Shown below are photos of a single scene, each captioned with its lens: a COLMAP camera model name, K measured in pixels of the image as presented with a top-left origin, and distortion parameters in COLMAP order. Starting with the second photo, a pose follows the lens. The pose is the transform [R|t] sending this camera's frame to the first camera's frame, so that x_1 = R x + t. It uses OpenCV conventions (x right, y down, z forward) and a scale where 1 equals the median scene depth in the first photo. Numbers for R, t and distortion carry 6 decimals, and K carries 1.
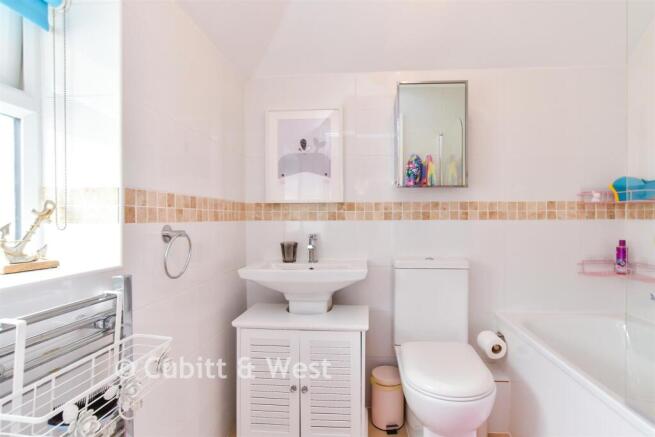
lens RADIAL K [[339.9, 0, 327.8], [0, 339.9, 218.8], [0, 0, 1]] dist [0.000505, 0.000013]
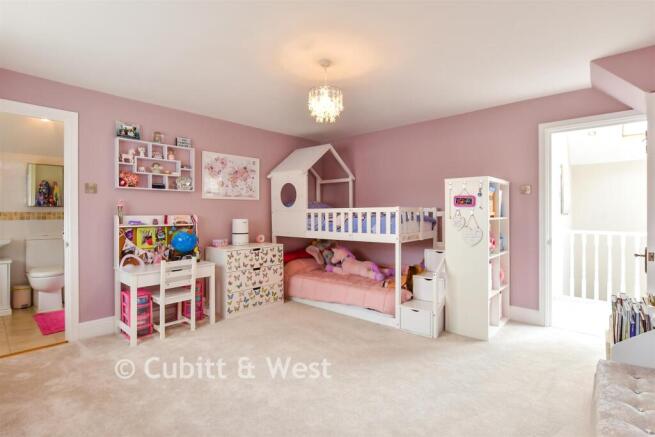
lens RADIAL K [[320.7, 0, 325.5], [0, 320.7, 214.6], [0, 0, 1]] dist [-0.006663, -0.000827]
pose [[0.602433, -0.003969, 0.798160, -0.296684], [0.001894, 0.999992, 0.003543, -0.036050], [-0.798168, -0.000623, 0.602435, -1.871809]]
